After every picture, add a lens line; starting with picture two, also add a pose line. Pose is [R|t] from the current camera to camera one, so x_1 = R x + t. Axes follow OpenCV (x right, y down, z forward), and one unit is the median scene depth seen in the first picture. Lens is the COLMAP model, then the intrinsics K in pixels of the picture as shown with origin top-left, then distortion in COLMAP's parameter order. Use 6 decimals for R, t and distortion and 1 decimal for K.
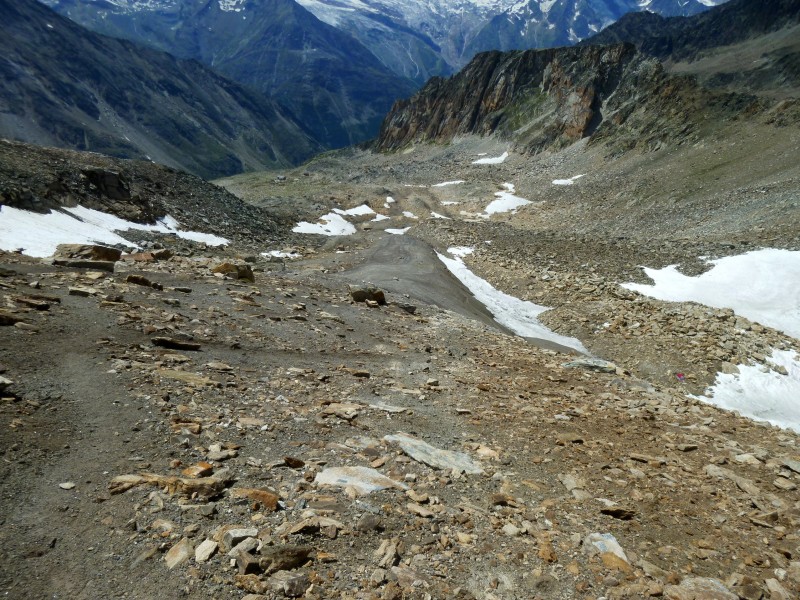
lens RADIAL K [[596.7, 0, 401.1], [0, 596.7, 303.4], [0, 0, 1]] dist [-0.044346, 0.016479]
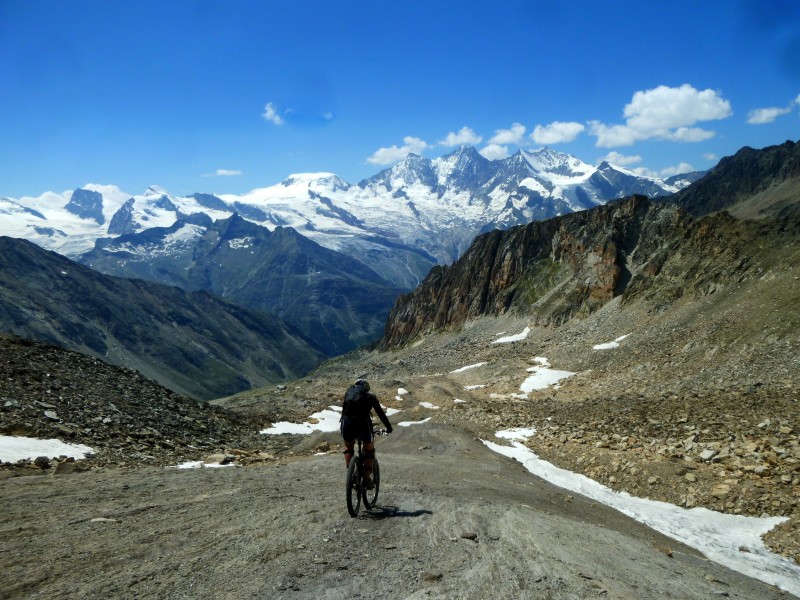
lens RADIAL K [[596.7, 0, 400.6], [0, 596.7, 301.5], [0, 0, 1]] dist [-0.044346, 0.016479]
pose [[0.993533, -0.113375, -0.006147, -0.000622], [0.104470, 0.934014, -0.341620, -0.003292], [0.044473, 0.338769, 0.939818, 0.072456]]
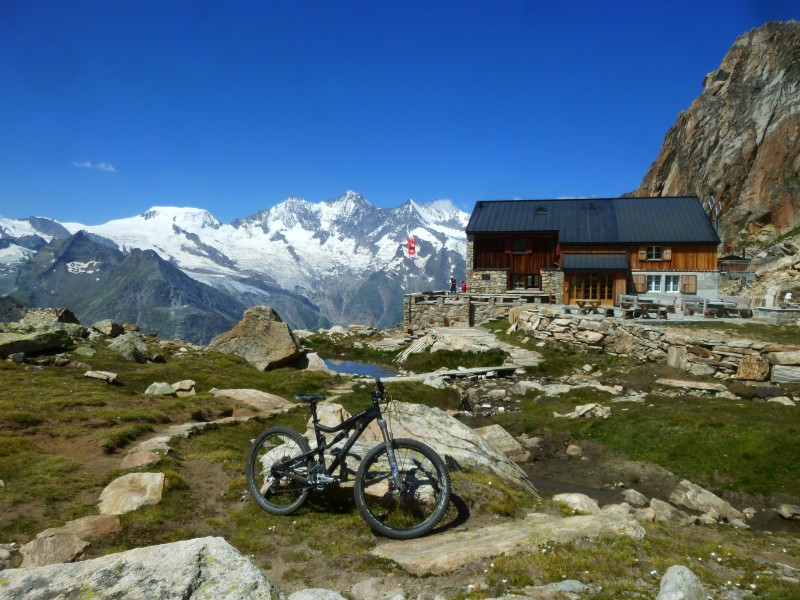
lens RADIAL K [[596.7, 0, 398.9], [0, 596.7, 303.4], [0, 0, 1]] dist [-0.044346, 0.016479]
pose [[0.971465, -0.058846, 0.229767, -0.139280], [0.151403, 0.899543, -0.409756, -0.123108], [-0.182573, 0.432851, 0.882784, 0.616155]]
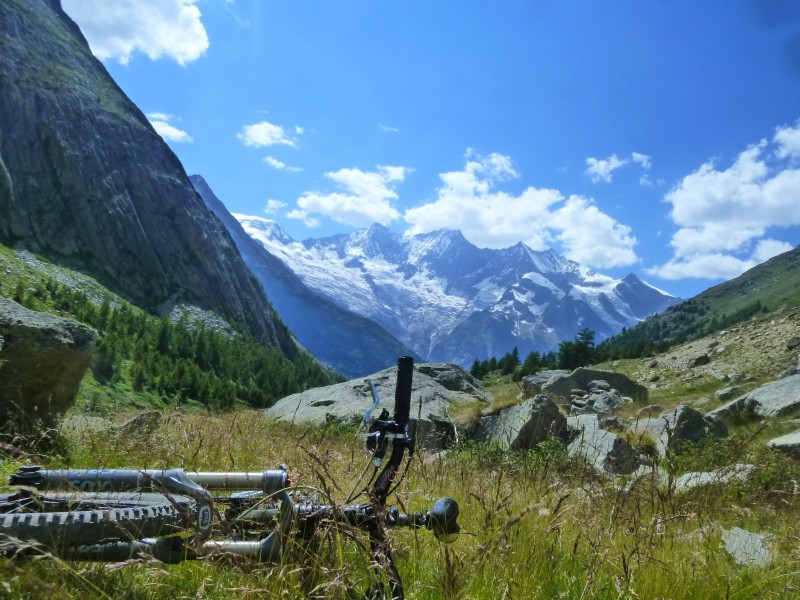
lens RADIAL K [[596.7, 0, 397.9], [0, 596.7, 298.2], [0, 0, 1]] dist [-0.044346, 0.016479]
pose [[0.981481, 0.127620, 0.142858, -0.224273], [-0.026211, 0.828214, -0.559798, -0.328012], [-0.189759, 0.545687, 0.816221, 1.779306]]
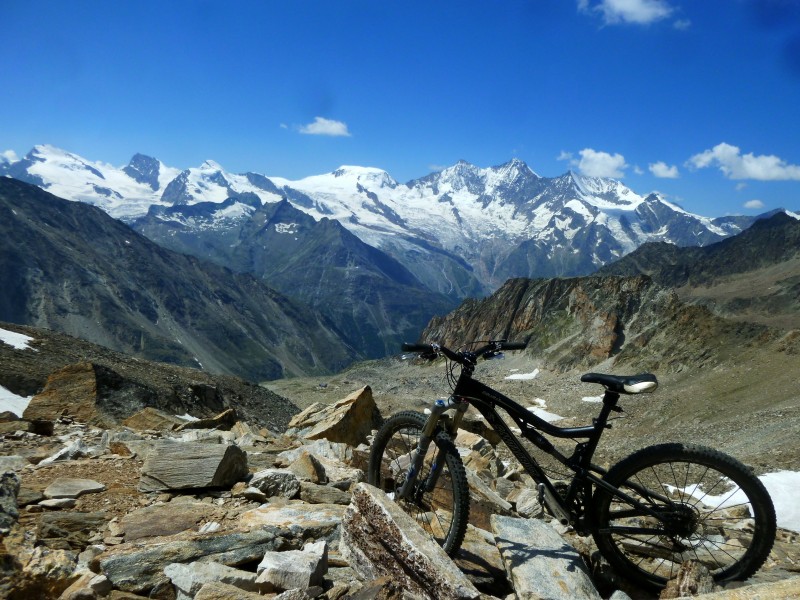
lens RADIAL K [[596.7, 0, 400.8], [0, 596.7, 299.8], [0, 0, 1]] dist [-0.044346, 0.016479]
pose [[0.998057, 0.024262, -0.057391, -0.003916], [-0.042484, 0.938754, -0.341958, 0.001609], [0.045580, 0.343732, 0.937961, -0.024710]]
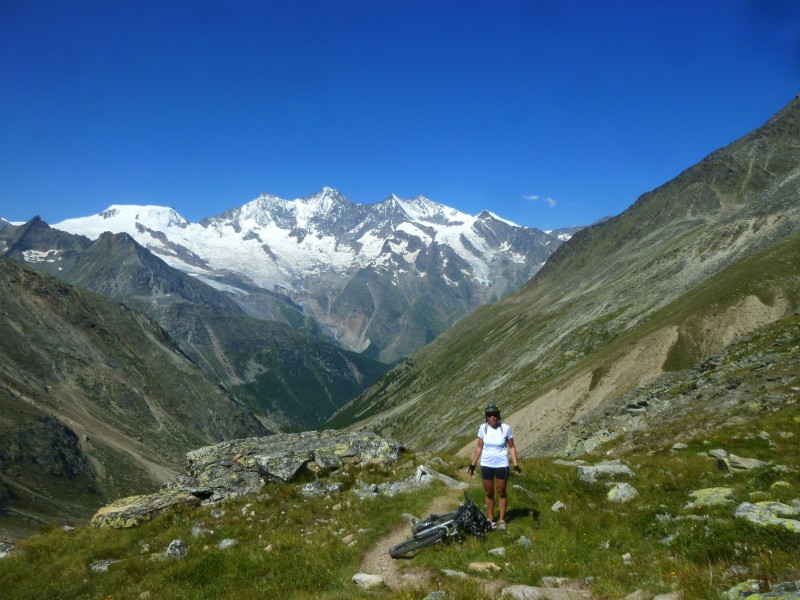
lens RADIAL K [[596.7, 0, 398.5], [0, 596.7, 300.7], [0, 0, 1]] dist [-0.044346, 0.016479]
pose [[0.950707, -0.070891, 0.301877, -0.308826], [0.200055, 0.884042, -0.422432, -0.190018], [-0.236925, 0.462001, 0.854647, 1.002426]]
